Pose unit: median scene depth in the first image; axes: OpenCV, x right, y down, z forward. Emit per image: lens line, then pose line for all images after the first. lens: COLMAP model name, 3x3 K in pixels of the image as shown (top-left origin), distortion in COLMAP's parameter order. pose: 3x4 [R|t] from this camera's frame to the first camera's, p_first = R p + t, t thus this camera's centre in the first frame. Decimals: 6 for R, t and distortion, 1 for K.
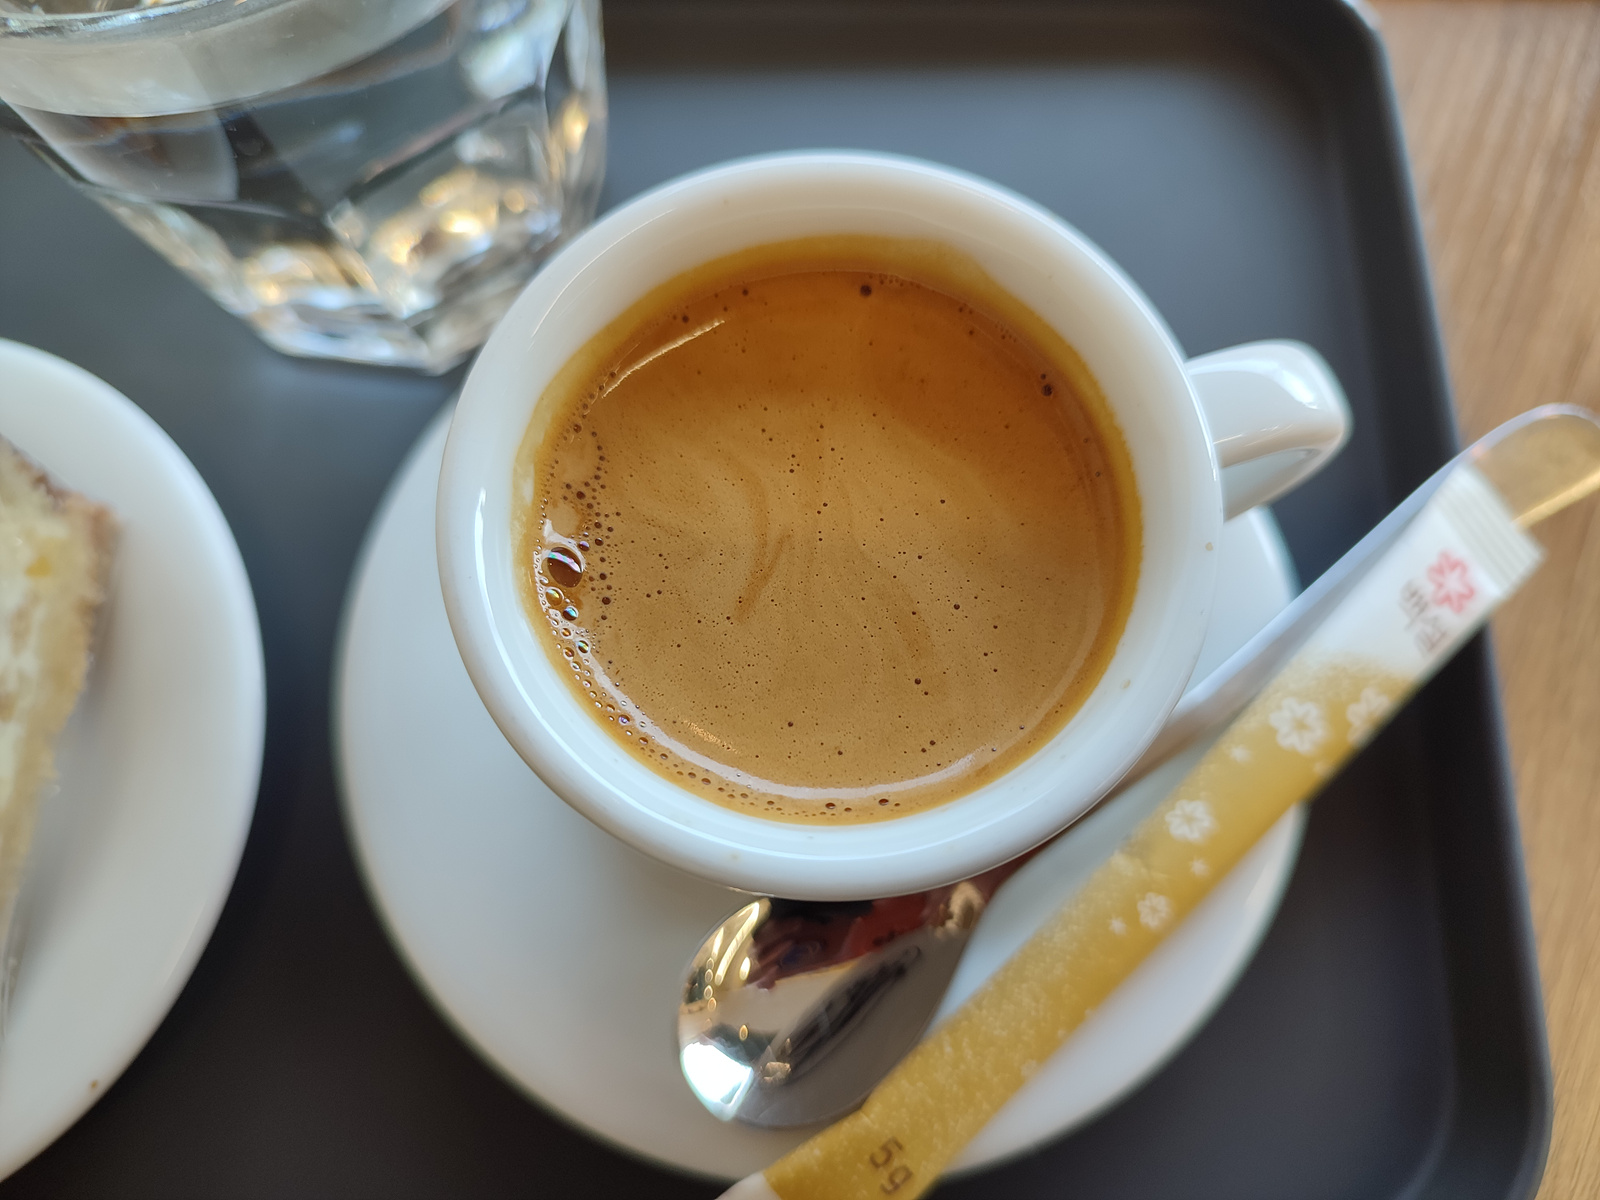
lens RADIAL K [[1180.1, 0, 800.0], [0, 1180.1, 600.0], [0, 0, 1]] dist [-0.054917, -0.007840]
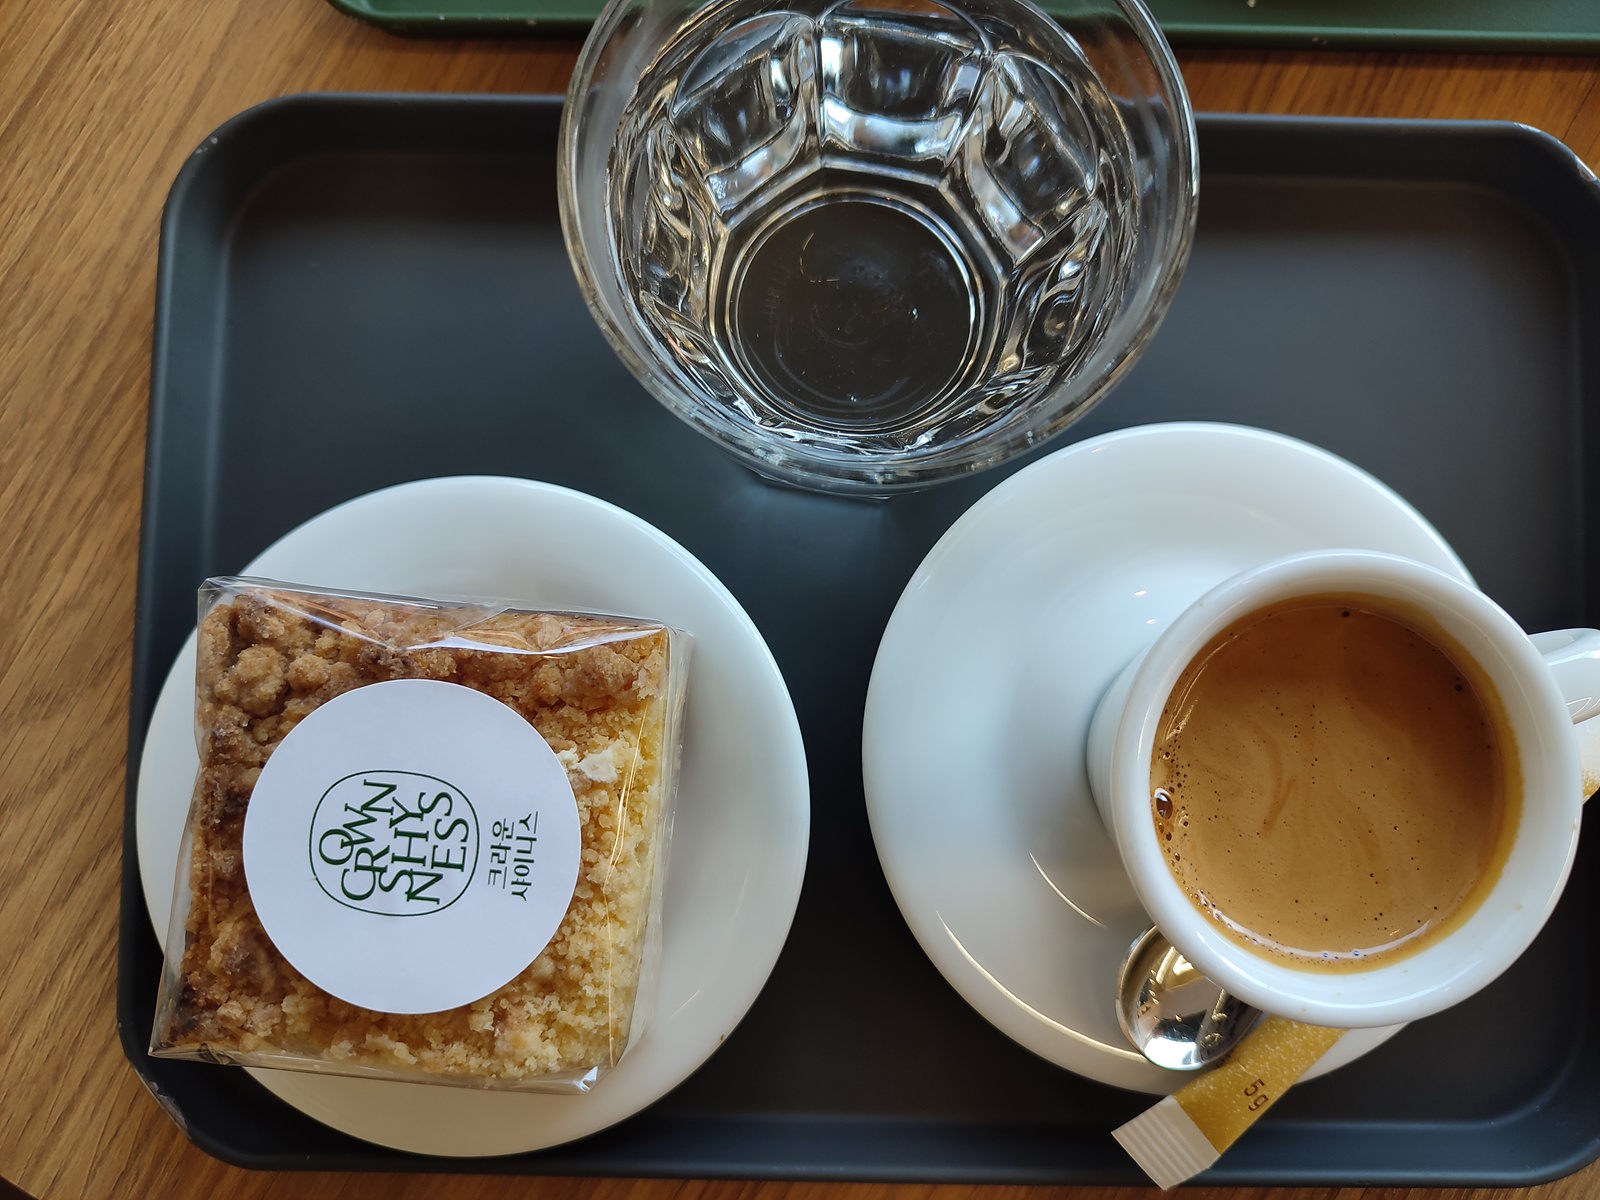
lens RADIAL K [[1129.7, 0, 800.0], [0, 1129.7, 600.0], [0, 0, 1]] dist [-0.053161, 0.003517]
pose [[0.999829, 0.016720, -0.007855, -0.544761], [-0.014704, 0.977695, 0.209515, -0.487164], [0.011183, -0.209364, 0.977774, -0.357476]]
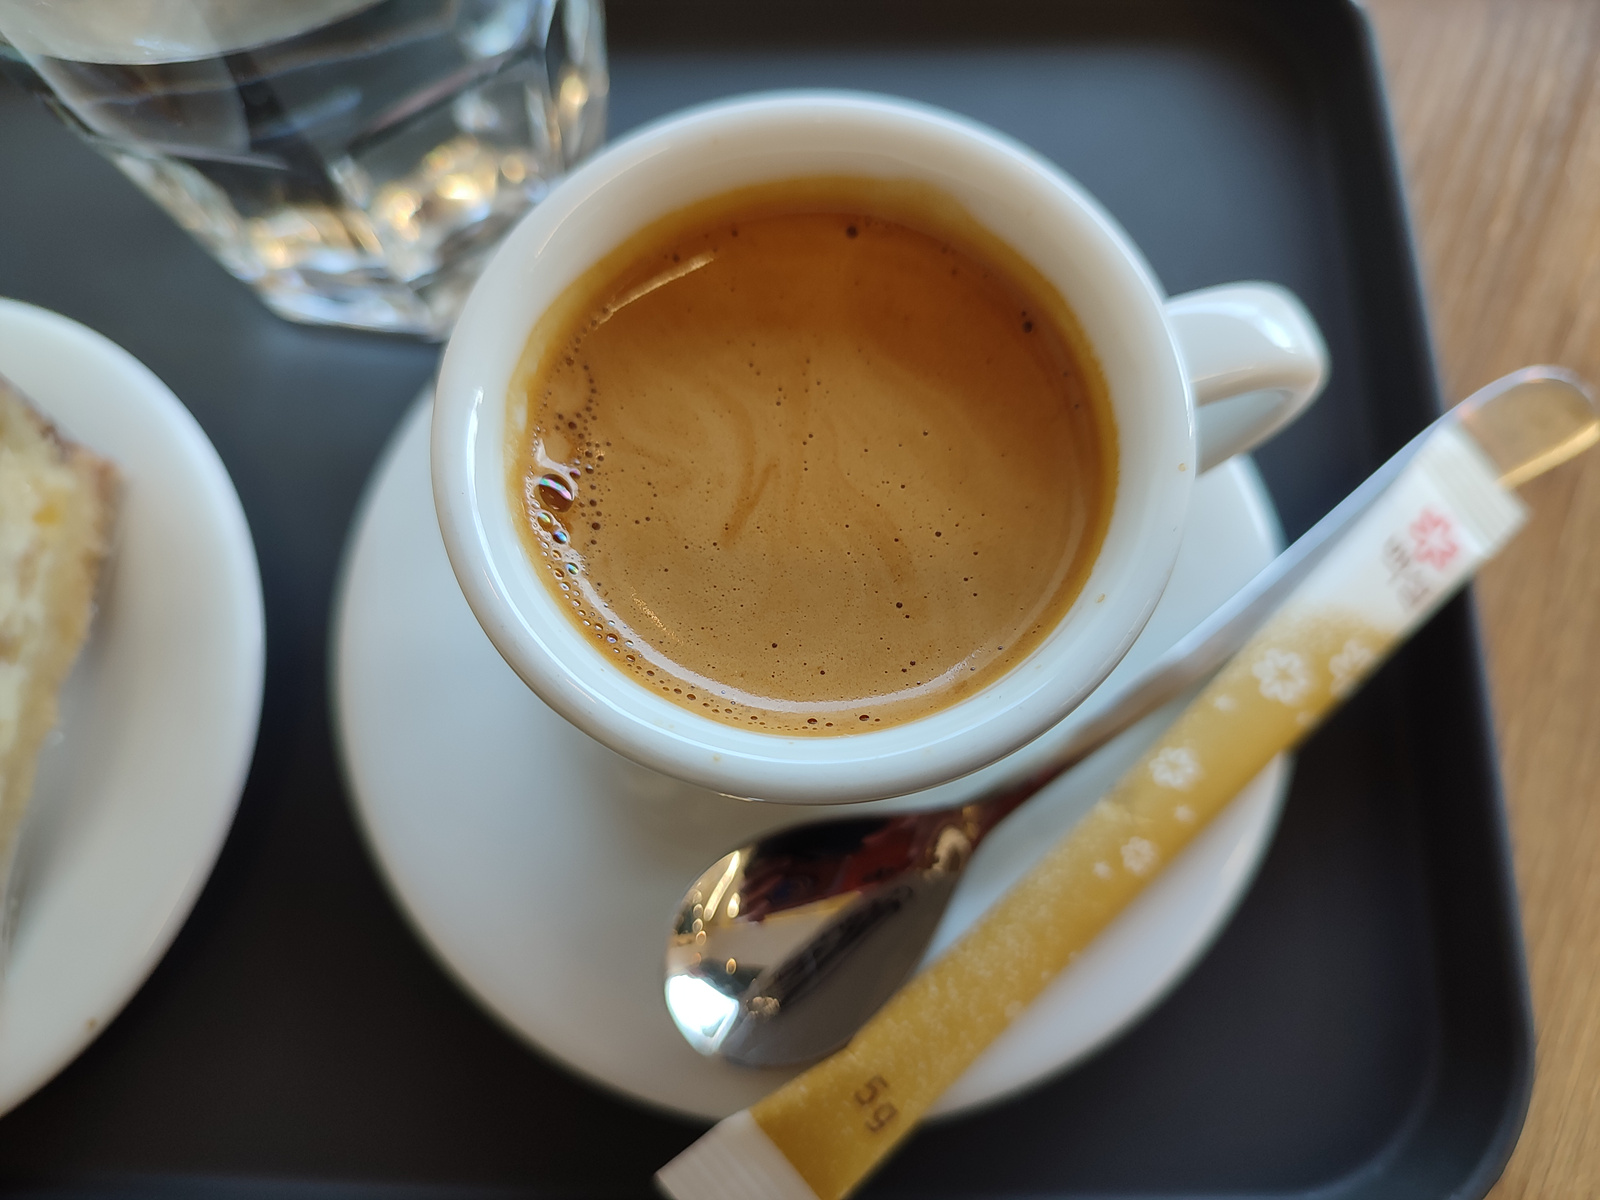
lens RADIAL K [[1185.5, 0, 800.0], [0, 1185.5, 600.0], [0, 0, 1]] dist [-0.063885, 0.001232]
pose [[0.999978, 0.005087, -0.004149, 0.013942], [-0.005130, 0.999933, -0.010362, 0.058992], [0.004096, 0.010384, 0.999938, -0.022176]]
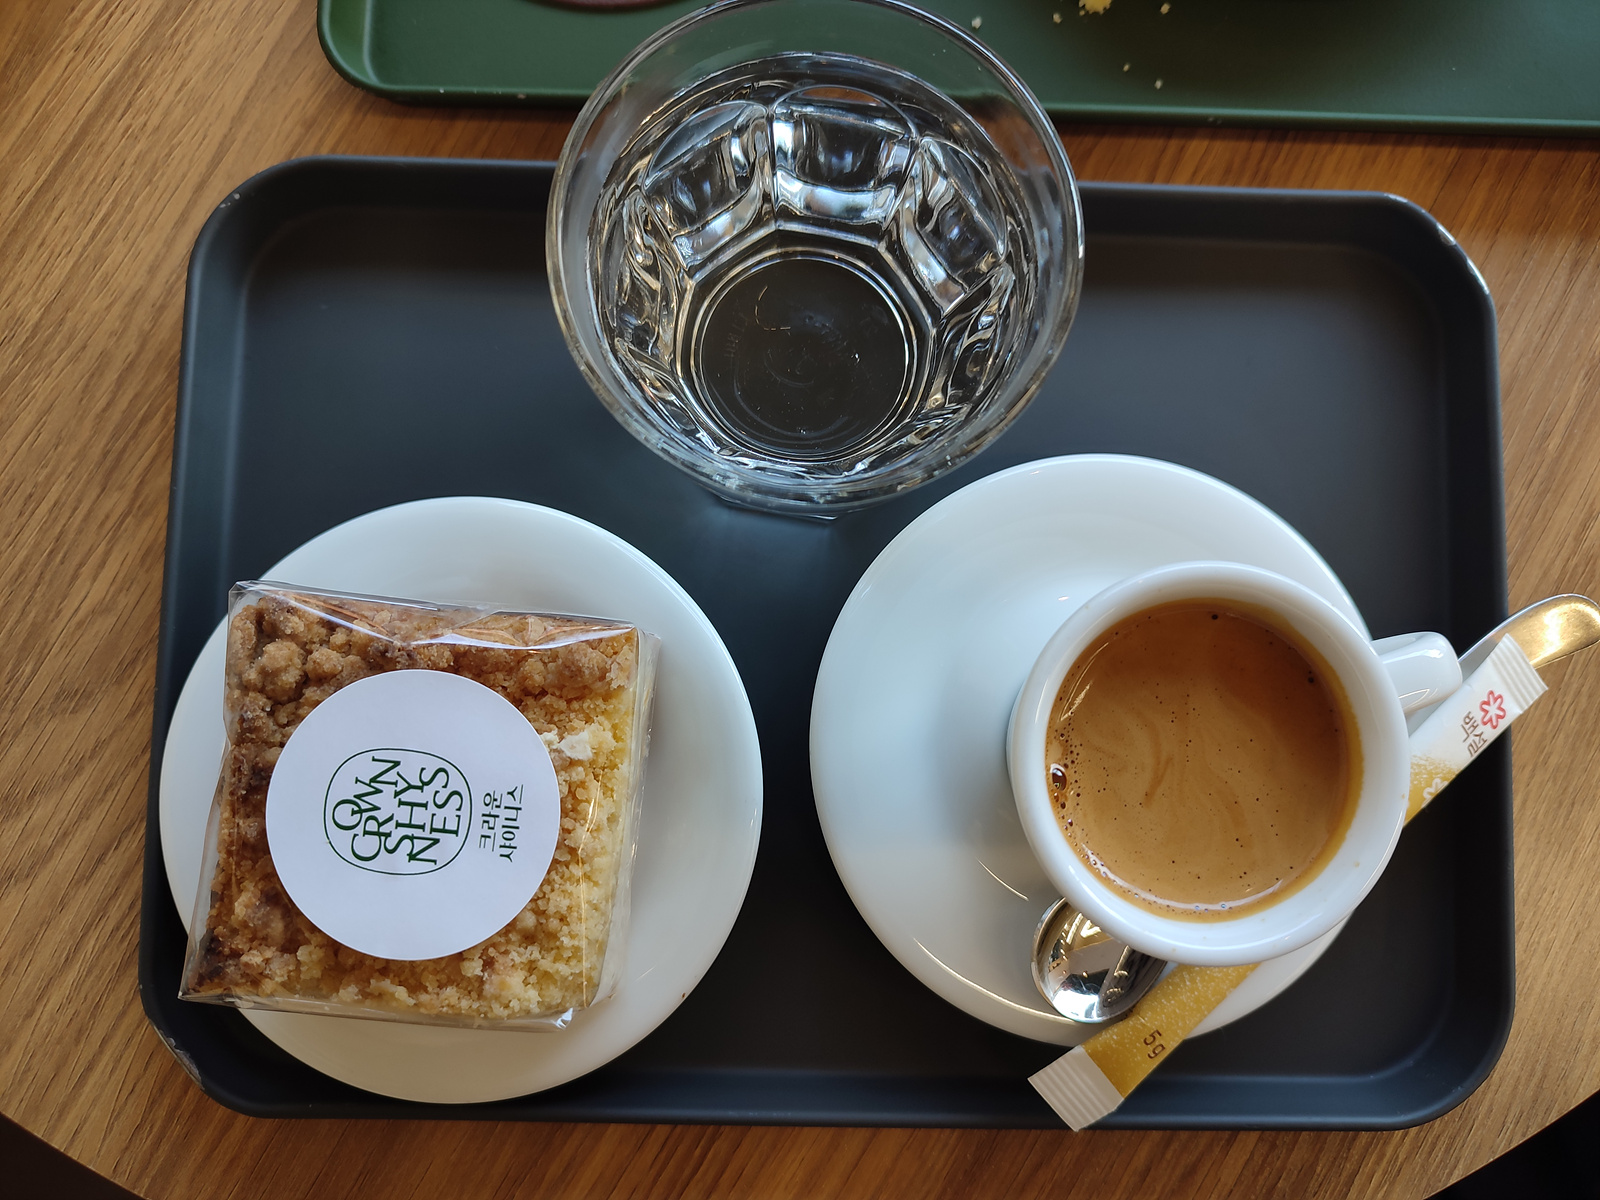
lens RADIAL K [[1110.1, 0, 800.0], [0, 1110.1, 600.0], [0, 0, 1]] dist [-0.047140, -0.003077]
pose [[0.999654, 0.021428, 0.015251, -0.512289], [-0.023901, 0.982105, 0.186812, -0.499190], [-0.010975, -0.187112, 0.982277, -0.546123]]
